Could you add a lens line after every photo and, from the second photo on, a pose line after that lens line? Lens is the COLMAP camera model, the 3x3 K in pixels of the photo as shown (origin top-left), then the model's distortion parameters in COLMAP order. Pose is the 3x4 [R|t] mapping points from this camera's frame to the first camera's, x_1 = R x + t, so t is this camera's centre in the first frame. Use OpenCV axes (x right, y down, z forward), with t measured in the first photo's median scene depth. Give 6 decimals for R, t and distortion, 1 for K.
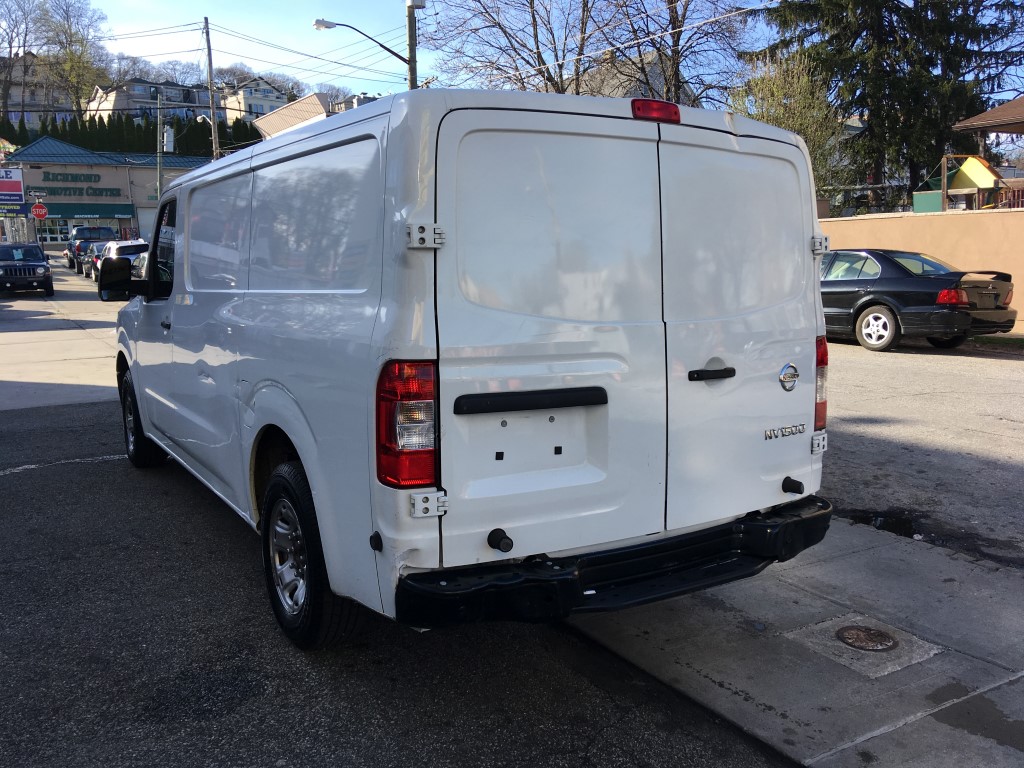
lens RADIAL K [[862.7, 0, 512.0], [0, 862.7, 384.0], [0, 0, 1]] dist [0.096295, -0.125990]
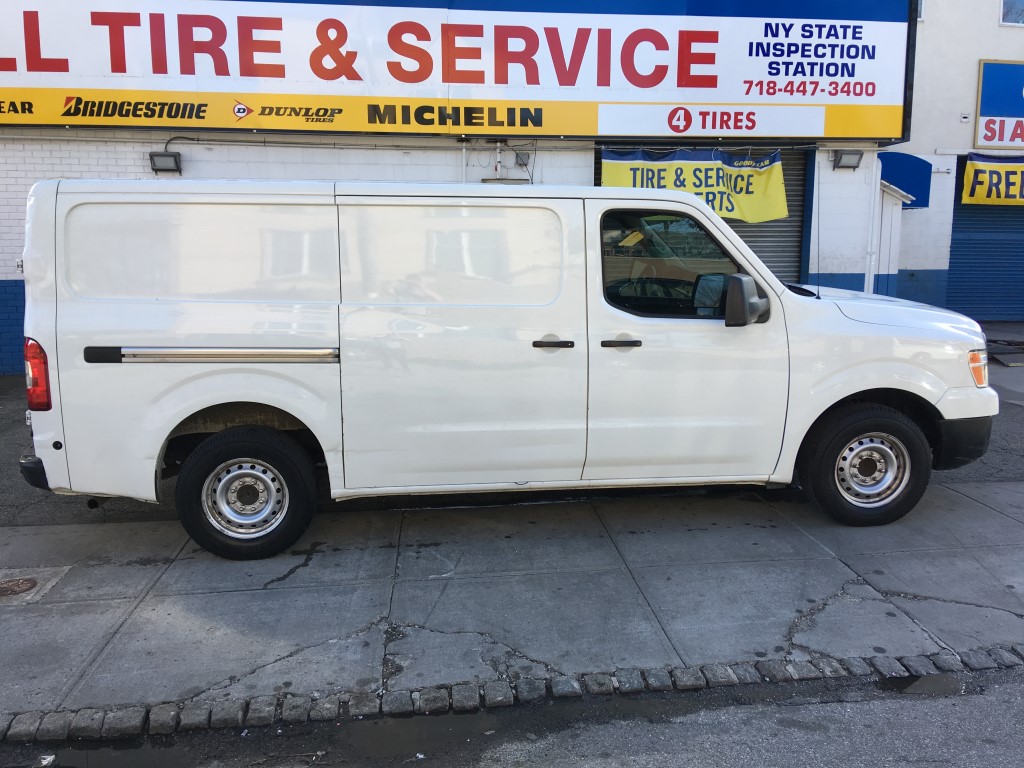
lens RADIAL K [[866.9, 0, 508.0], [0, 866.9, 379.7], [0, 0, 1]] dist [0.120177, -0.188511]
pose [[-0.438797, 0.159958, -0.884235, 1.366089], [-0.119544, 0.964891, 0.233871, -0.433491], [0.890599, 0.208326, -0.404269, 2.455042]]
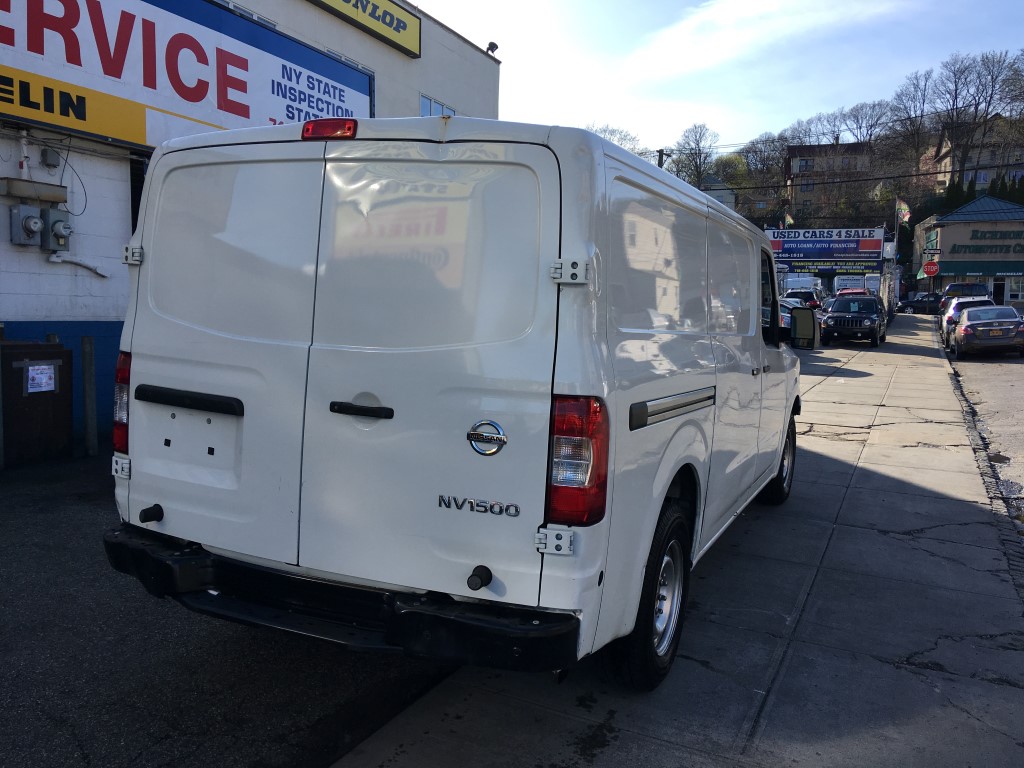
lens RADIAL K [[866.9, 0, 508.0], [0, 866.9, 379.7], [0, 0, 1]] dist [0.120177, -0.188511]
pose [[0.540441, 0.101353, -0.835255, 1.052284], [-0.160498, 0.986908, 0.015907, -0.080665], [0.825932, 0.125460, 0.549632, 0.623259]]
